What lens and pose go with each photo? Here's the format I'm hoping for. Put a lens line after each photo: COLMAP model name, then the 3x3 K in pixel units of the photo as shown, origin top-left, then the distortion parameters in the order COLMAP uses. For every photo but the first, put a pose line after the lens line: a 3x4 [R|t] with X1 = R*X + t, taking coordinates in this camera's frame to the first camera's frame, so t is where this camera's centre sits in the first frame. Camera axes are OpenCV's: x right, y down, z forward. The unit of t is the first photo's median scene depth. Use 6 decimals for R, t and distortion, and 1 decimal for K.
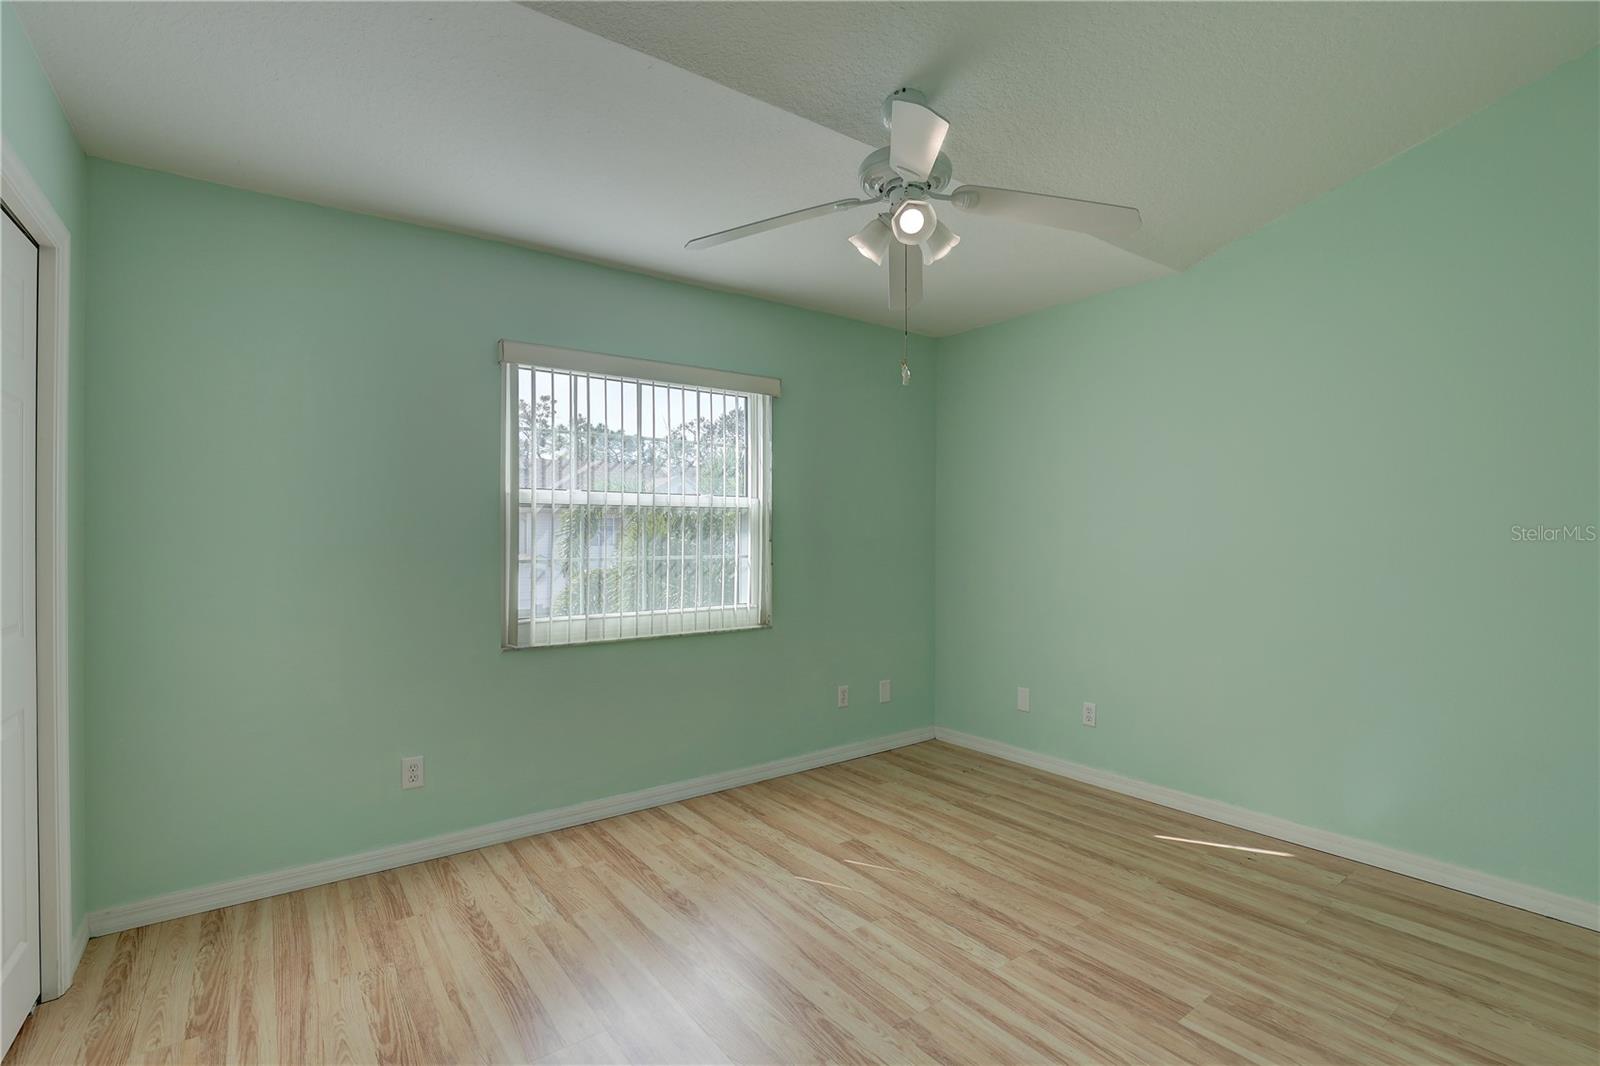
lens RADIAL K [[735.6, 0, 838.4], [0, 735.6, 536.6], [0, 0, 1]] dist [-0.025500, 0.003912]
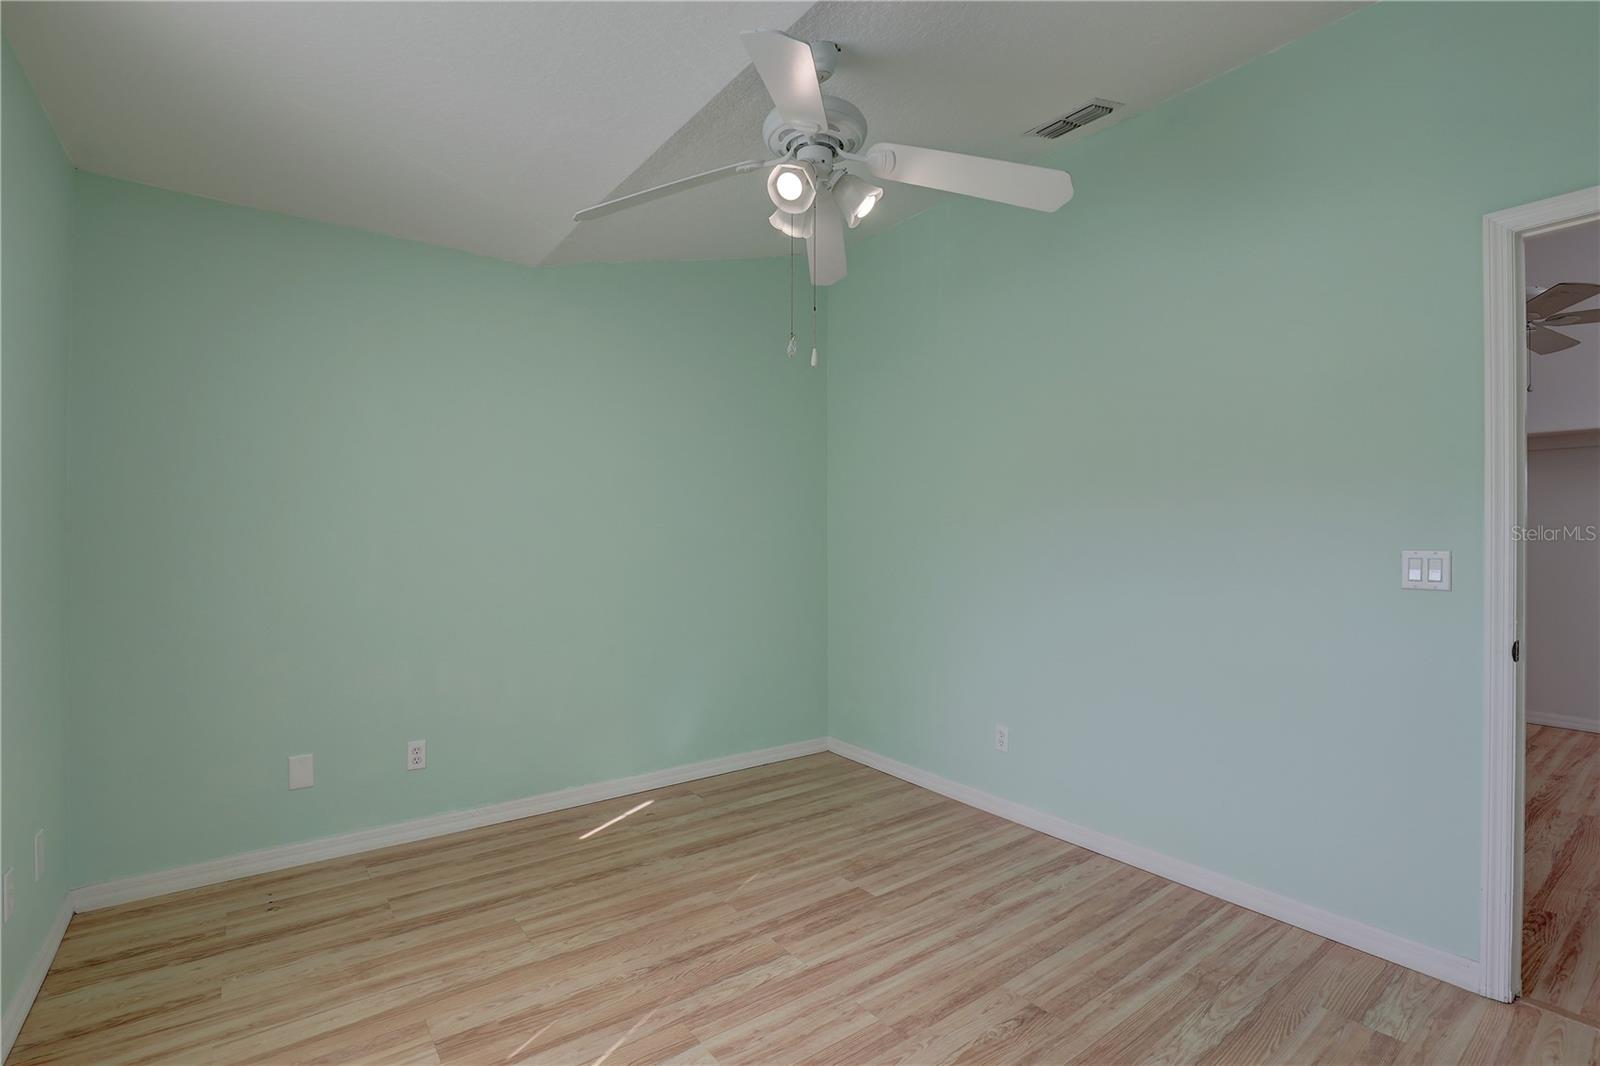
lens RADIAL K [[735.6, 0, 764.8], [0, 735.6, 527.7], [0, 0, 1]] dist [-0.025500, 0.003912]
pose [[0.051770, 0.010228, 0.998607, -0.627331], [0.000592, 0.999947, -0.010273, -0.008698], [-0.998659, 0.001123, 0.051762, 0.768364]]
